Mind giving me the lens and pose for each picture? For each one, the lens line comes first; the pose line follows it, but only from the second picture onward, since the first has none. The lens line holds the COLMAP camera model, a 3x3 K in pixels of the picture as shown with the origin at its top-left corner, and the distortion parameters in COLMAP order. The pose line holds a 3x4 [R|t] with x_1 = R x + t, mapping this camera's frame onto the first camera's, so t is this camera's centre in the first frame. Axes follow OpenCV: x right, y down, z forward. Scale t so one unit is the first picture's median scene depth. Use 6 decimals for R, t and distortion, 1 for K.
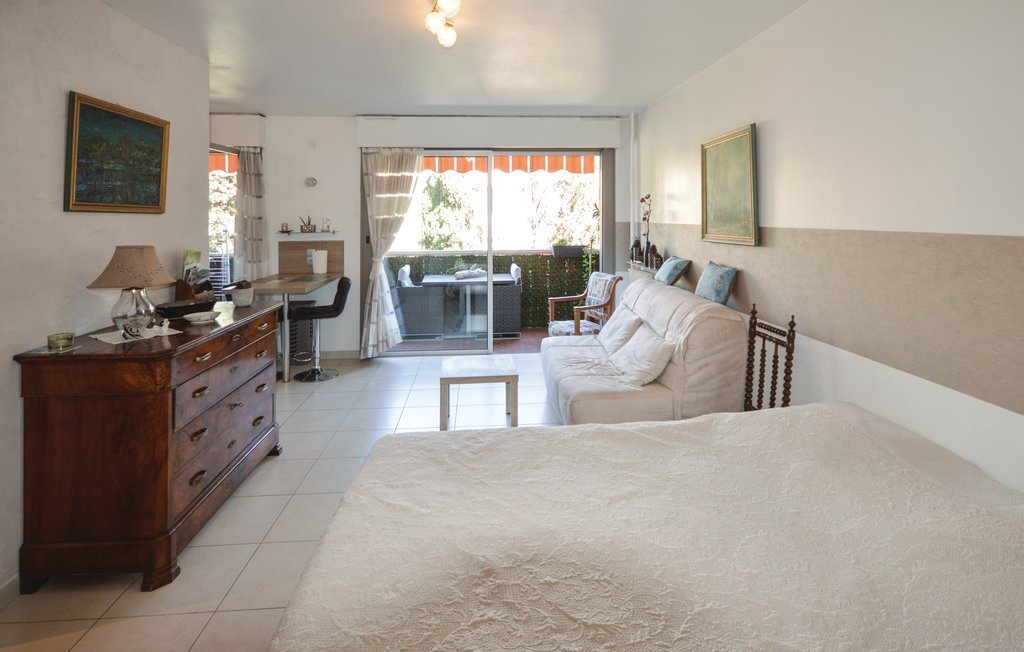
lens RADIAL K [[510.3, 0, 506.6], [0, 510.3, 210.6], [0, 0, 1]] dist [-0.000165, -0.000133]
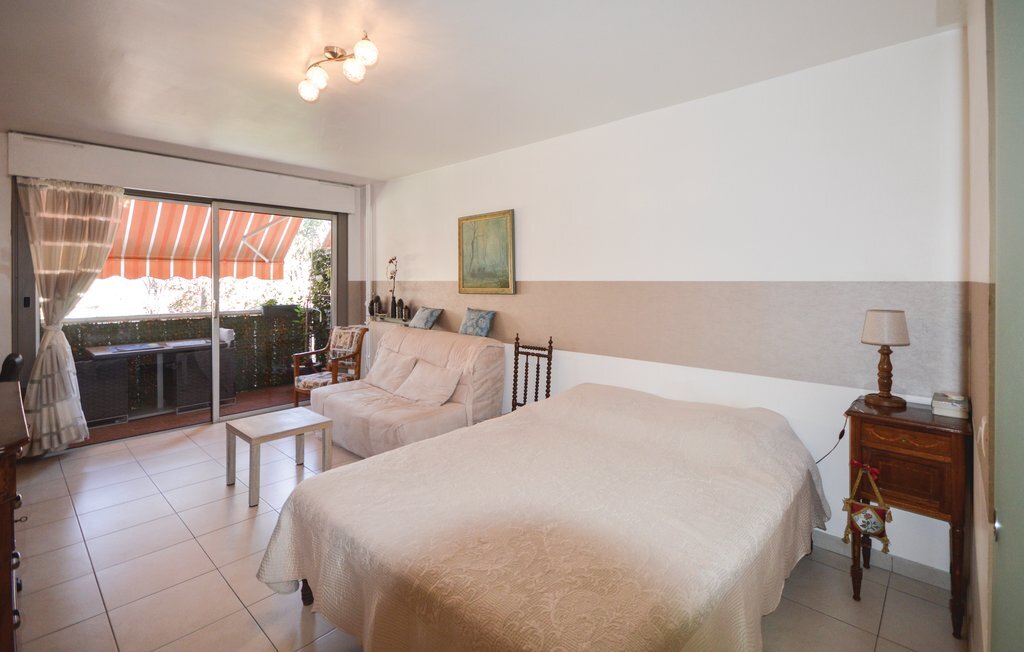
lens RADIAL K [[471.4, 0, 513.0], [0, 471.4, 282.5], [0, 0, 1]] dist [0.000904, 0.000102]
pose [[0.723791, 0.004644, 0.690004, -0.324469], [-0.013509, 0.999881, 0.007440, 0.019594], [-0.689888, -0.014706, 0.723767, 0.024861]]
